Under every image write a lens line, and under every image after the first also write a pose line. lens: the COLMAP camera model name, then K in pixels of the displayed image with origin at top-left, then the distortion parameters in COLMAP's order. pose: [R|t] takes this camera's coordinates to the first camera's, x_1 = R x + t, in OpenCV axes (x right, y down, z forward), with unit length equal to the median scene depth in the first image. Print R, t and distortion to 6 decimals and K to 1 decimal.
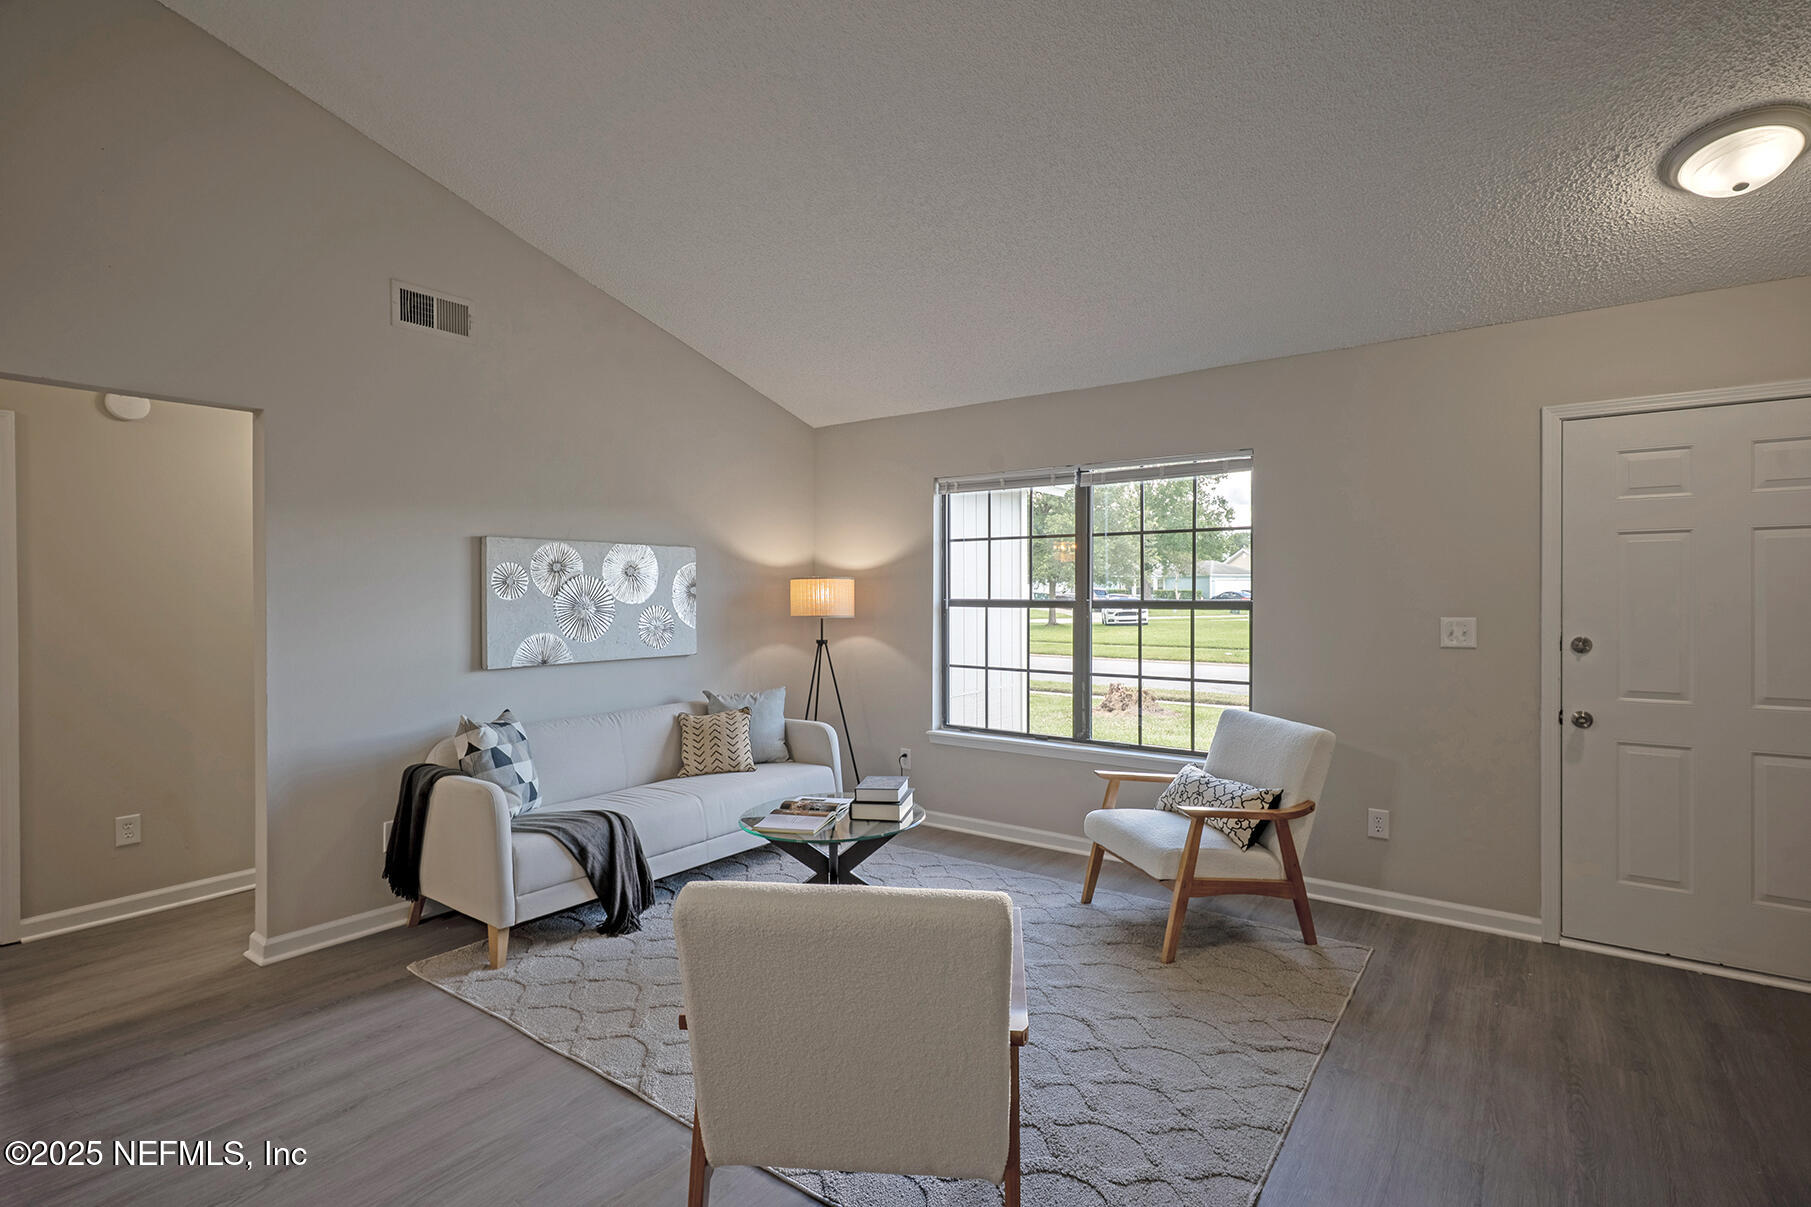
lens RADIAL K [[878.3, 0, 923.3], [0, 878.3, 605.9], [0, 0, 1]] dist [-0.005320, 0.002597]
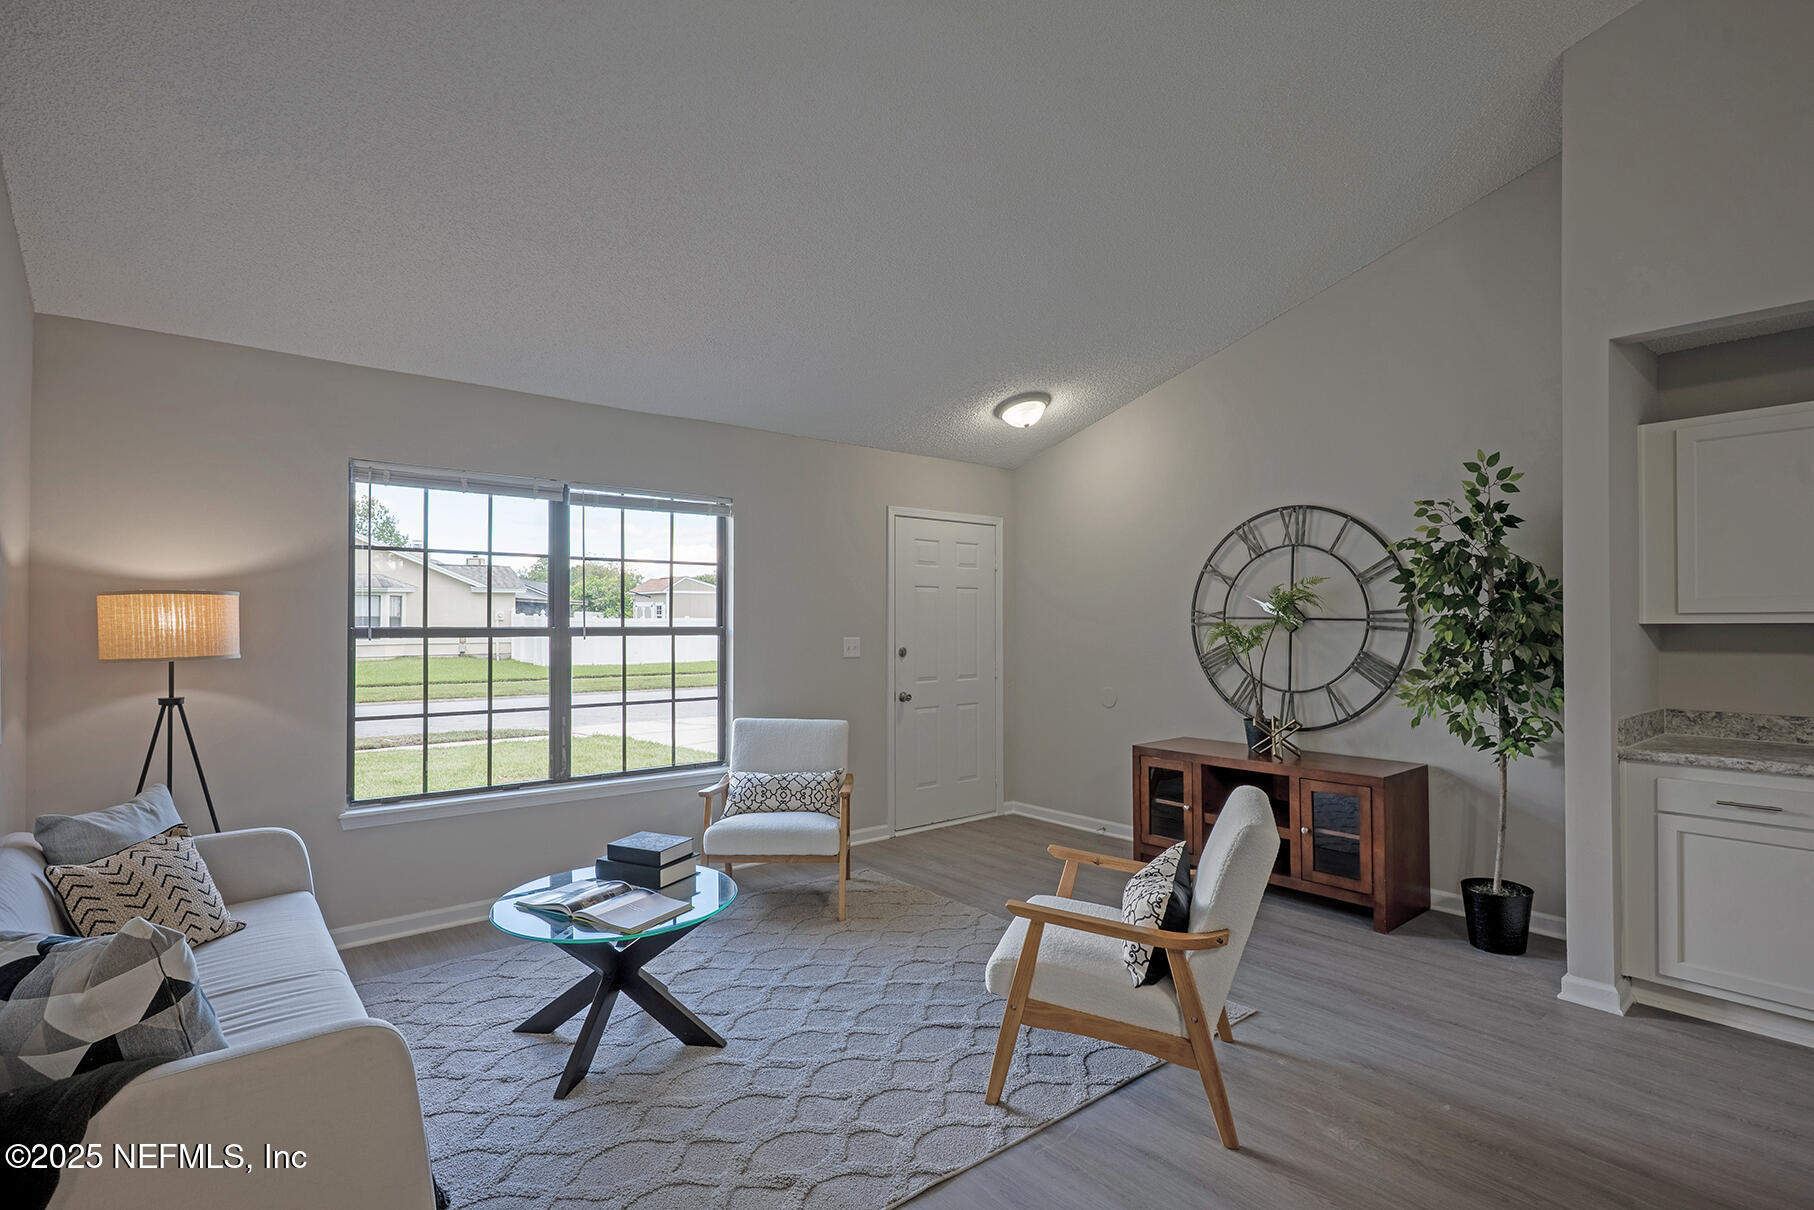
lens RADIAL K [[879.7, 0, 916.2], [0, 879.7, 617.4], [0, 0, 1]] dist [-0.005320, 0.002597]
pose [[0.231889, 0.005331, 0.972728, -0.700938], [0.010524, 0.999913, -0.007989, -0.006730], [-0.972685, 0.012090, 0.231813, 0.469729]]
